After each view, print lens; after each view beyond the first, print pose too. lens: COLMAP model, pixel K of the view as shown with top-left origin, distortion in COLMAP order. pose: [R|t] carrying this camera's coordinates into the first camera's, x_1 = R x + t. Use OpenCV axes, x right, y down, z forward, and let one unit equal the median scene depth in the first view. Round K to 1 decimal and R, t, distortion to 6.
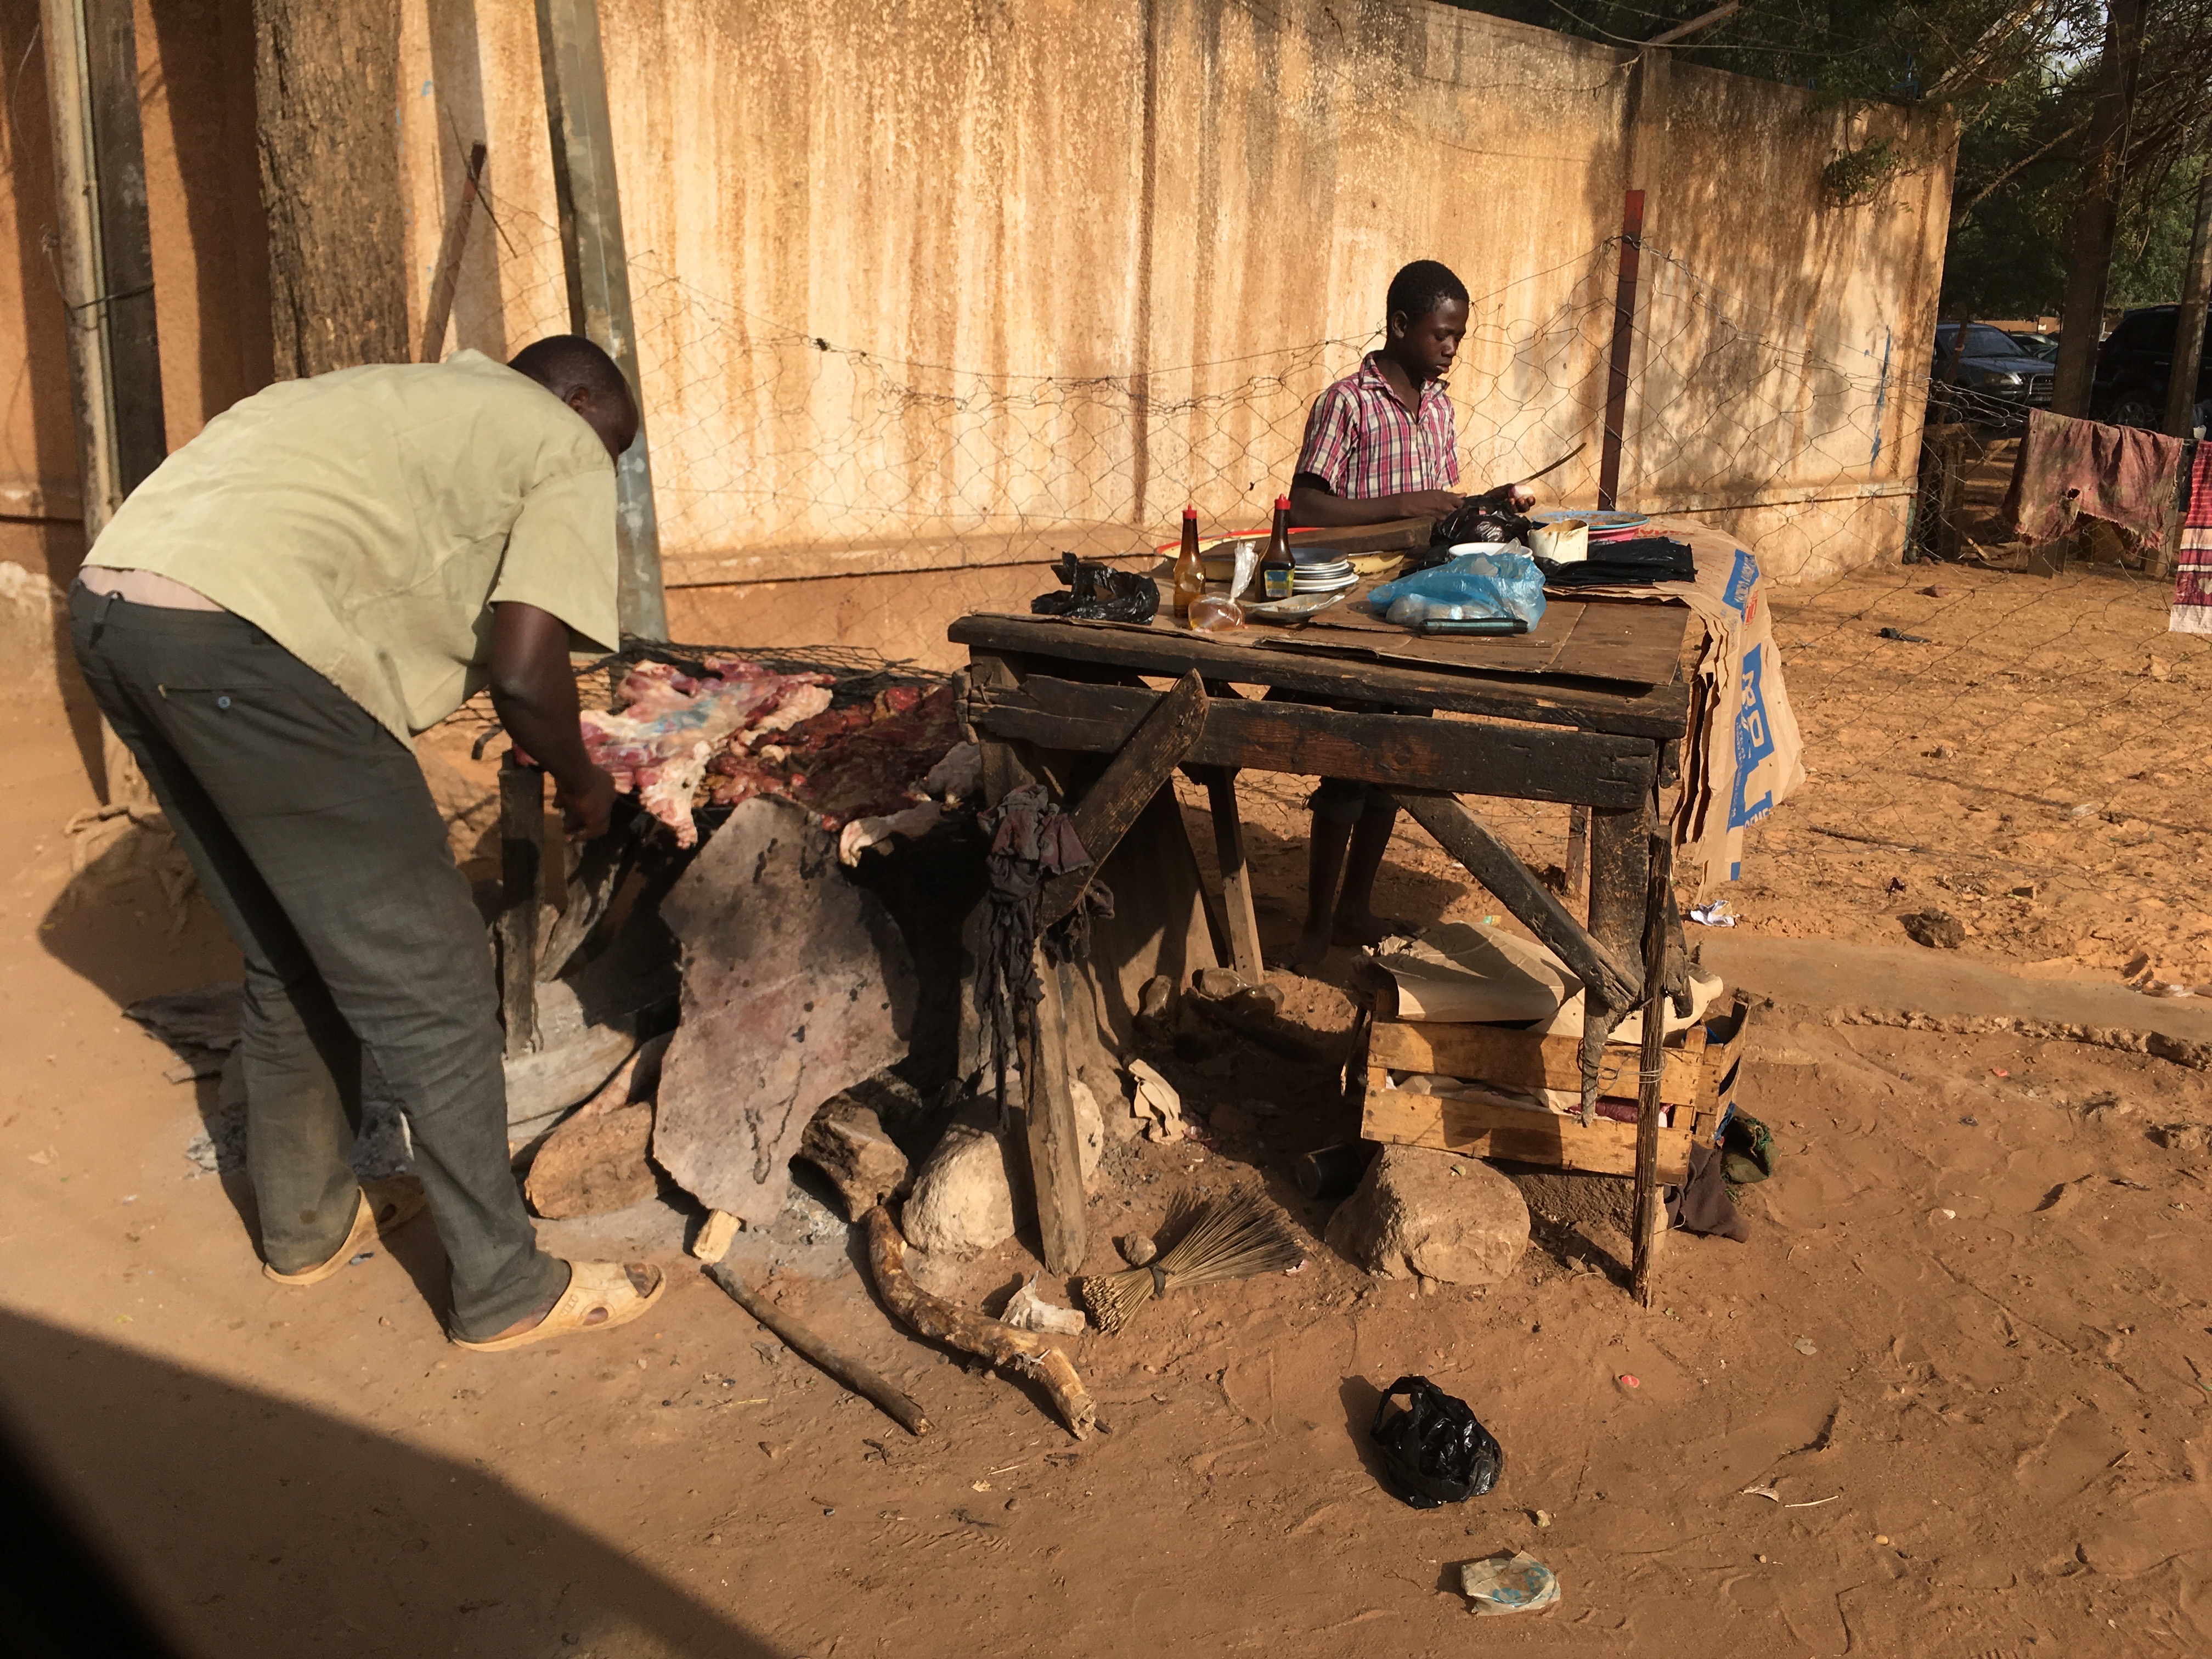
lens RADIAL K [[1863.5, 0, 1105.0], [0, 1863.5, 838.5], [0, 0, 1]] dist [0.075037, -0.060116]
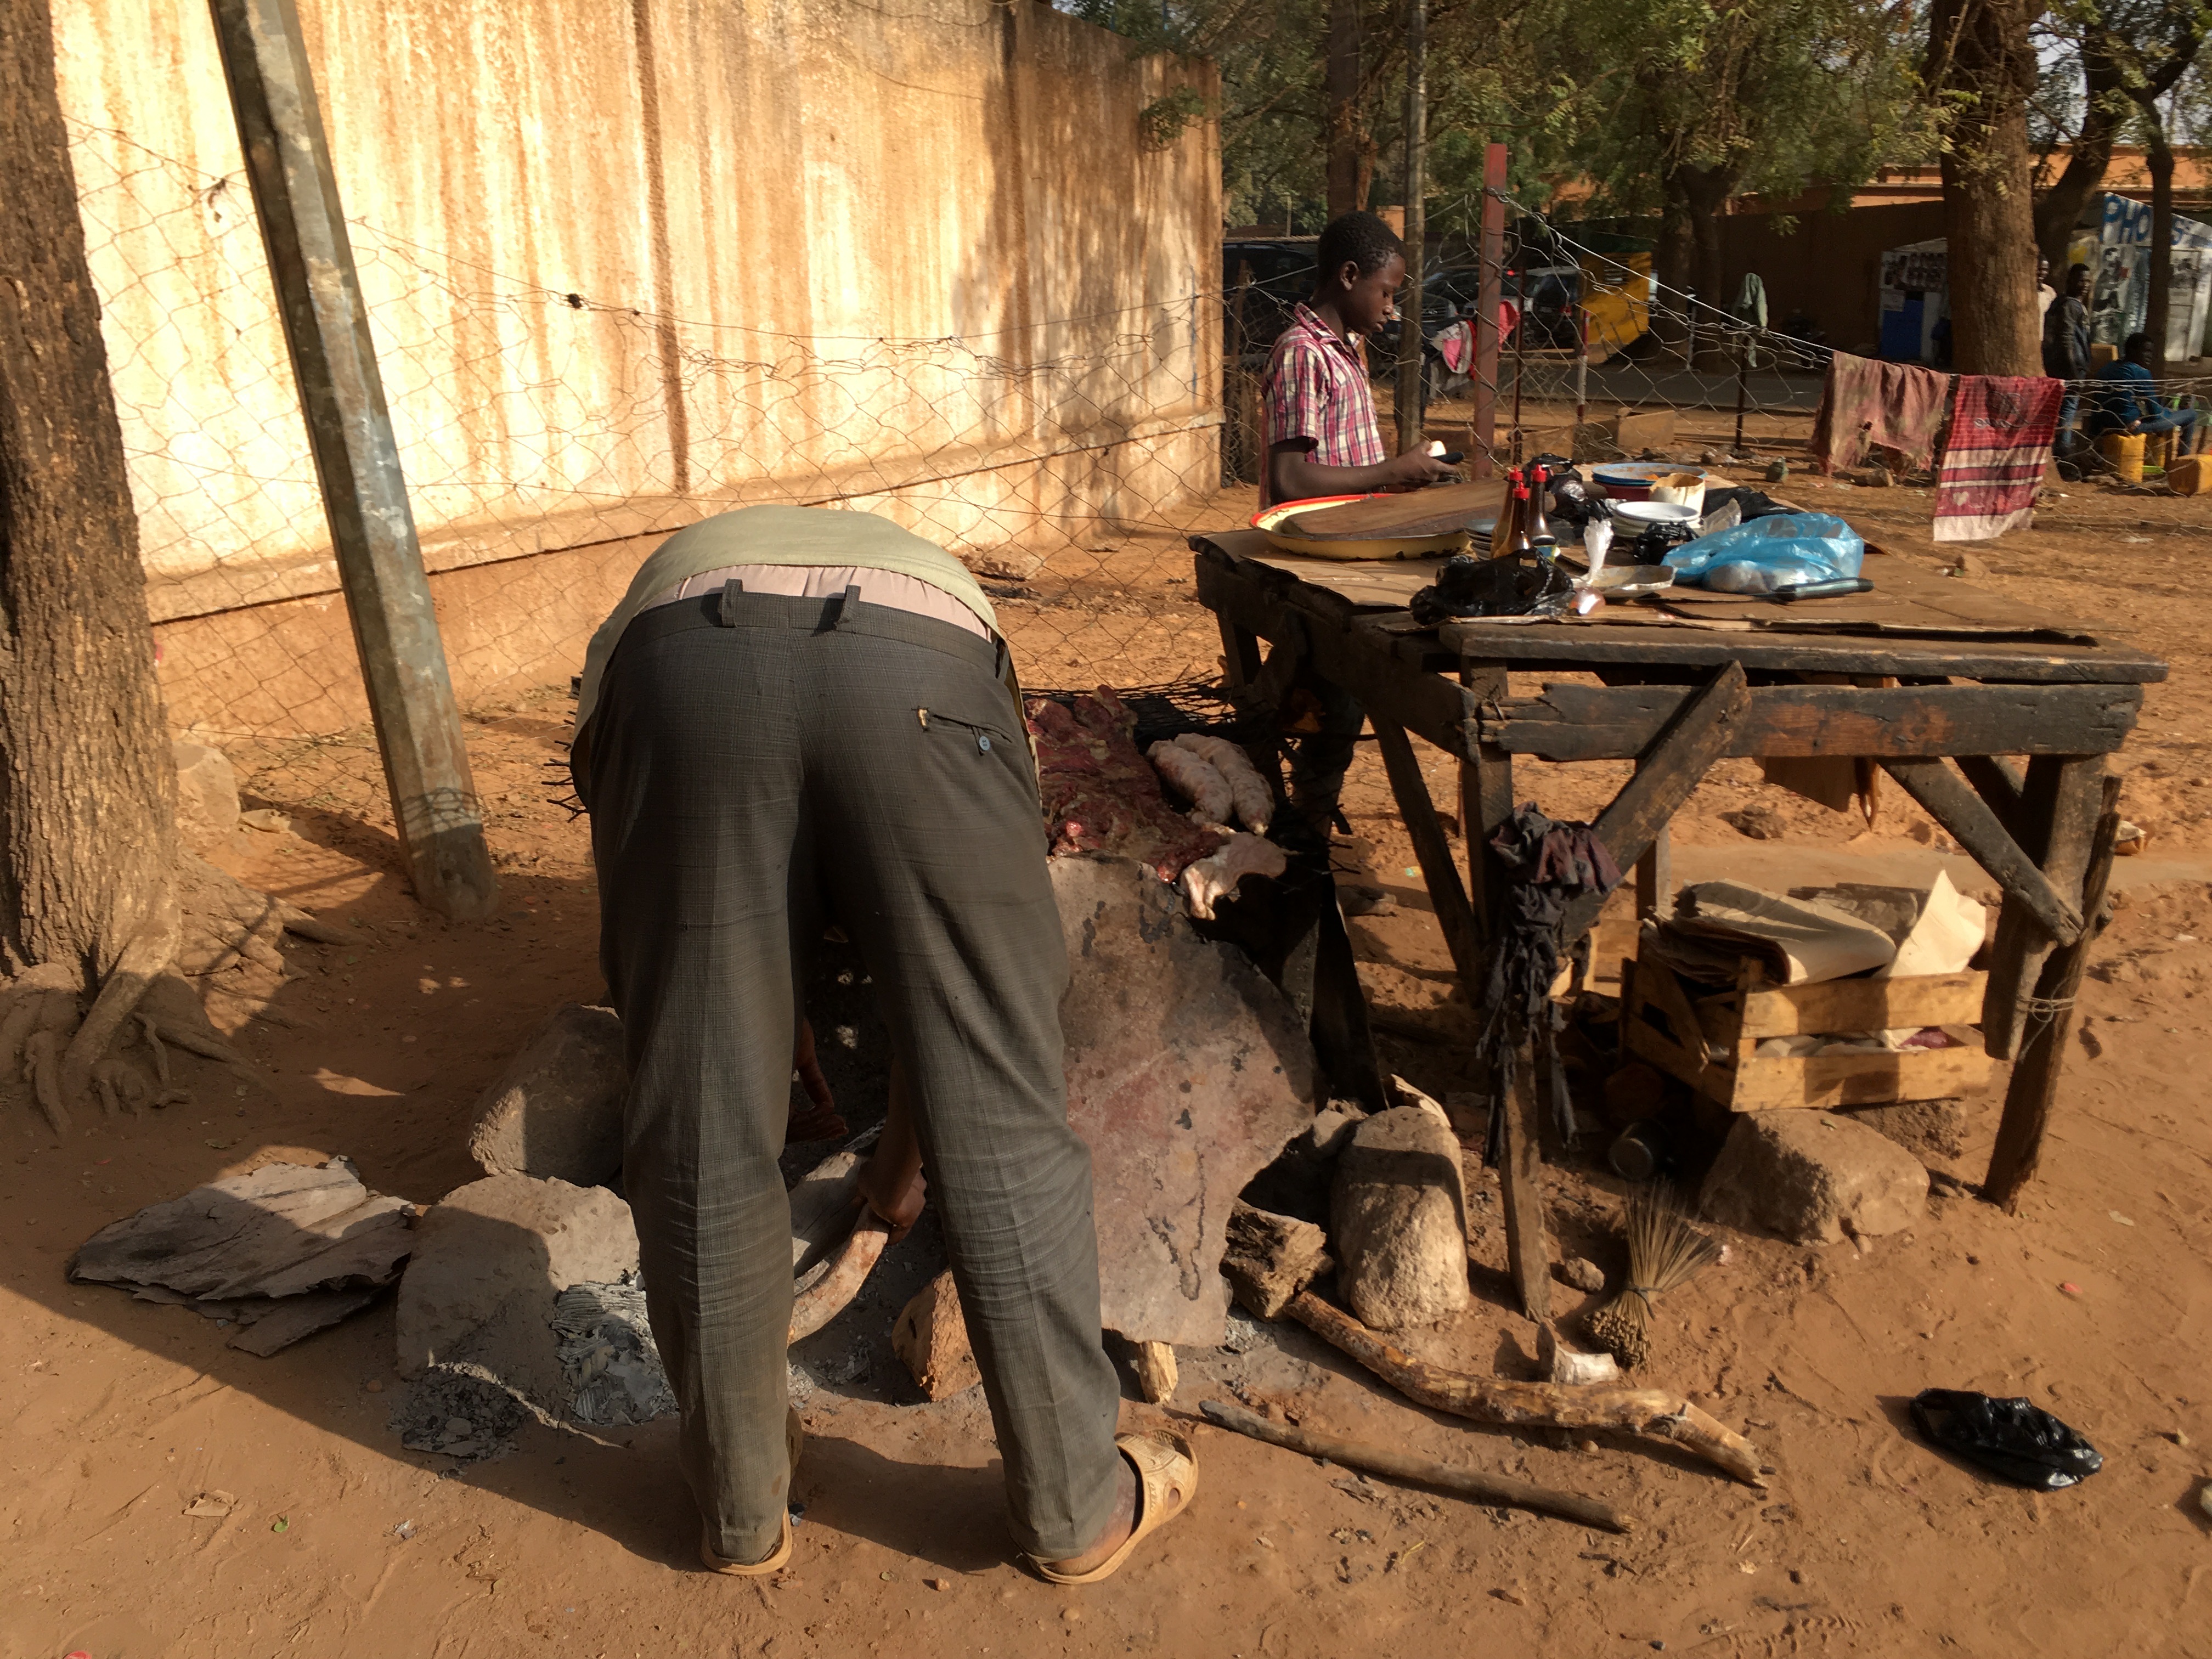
lens RADIAL K [[1876.4, 0, 1106.0], [0, 1876.4, 829.5], [0, 0, 1]] dist [0.119657, -0.145676]
pose [[0.892083, -0.134339, 0.431441, -0.245510], [0.122428, 0.990930, 0.055406, -0.036262], [-0.434971, 0.003393, 0.900438, 0.100535]]
